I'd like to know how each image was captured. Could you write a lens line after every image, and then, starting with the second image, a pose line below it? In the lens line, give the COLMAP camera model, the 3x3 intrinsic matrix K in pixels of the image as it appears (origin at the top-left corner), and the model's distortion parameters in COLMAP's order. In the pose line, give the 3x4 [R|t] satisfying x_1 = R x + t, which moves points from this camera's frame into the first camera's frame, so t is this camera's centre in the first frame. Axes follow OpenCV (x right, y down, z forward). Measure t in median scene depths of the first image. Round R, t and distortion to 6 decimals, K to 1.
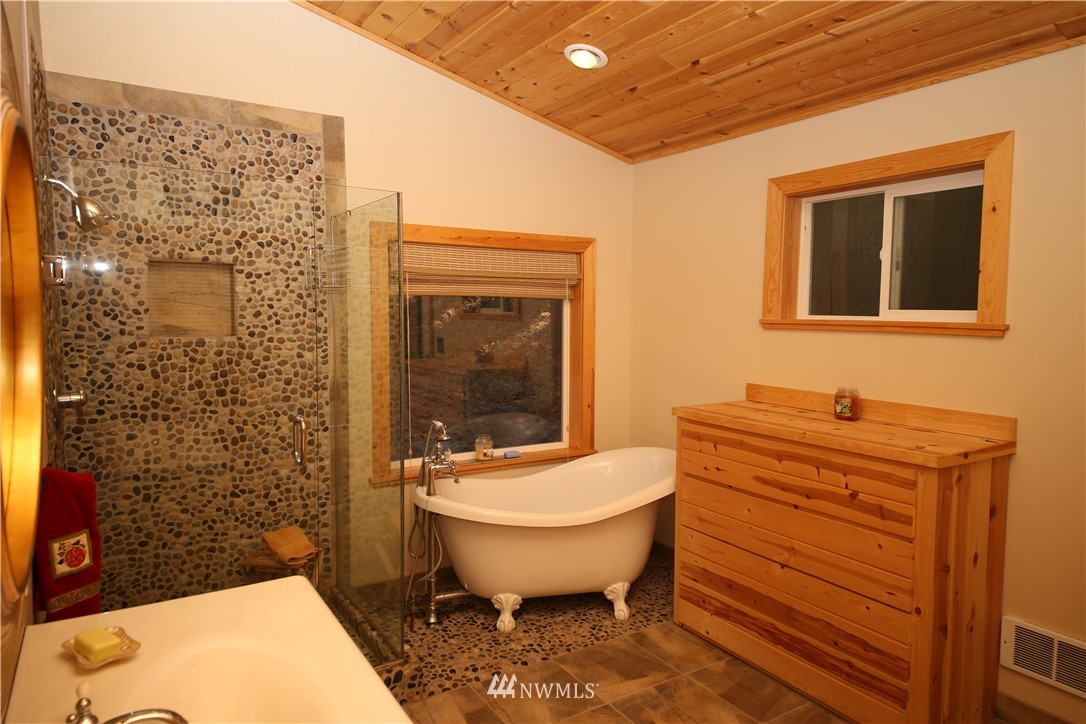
lens RADIAL K [[698.7, 0, 542.3], [0, 698.7, 357.9], [0, 0, 1]] dist [0.062749, -0.027379]
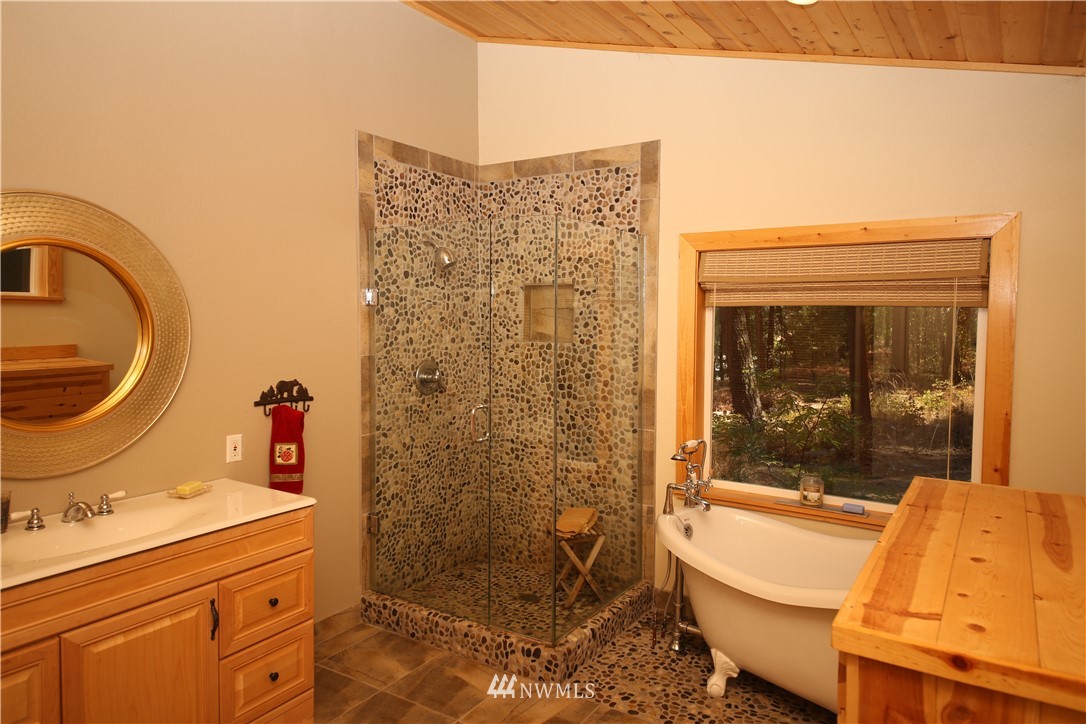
lens RADIAL K [[698.7, 0, 543.6], [0, 698.7, 356.1], [0, 0, 1]] dist [0.062749, -0.027379]
pose [[0.423880, 0.048632, -0.904412, 0.660674], [-0.068600, 0.997413, 0.021482, -0.030320], [0.903117, 0.052937, 0.426119, 0.442691]]
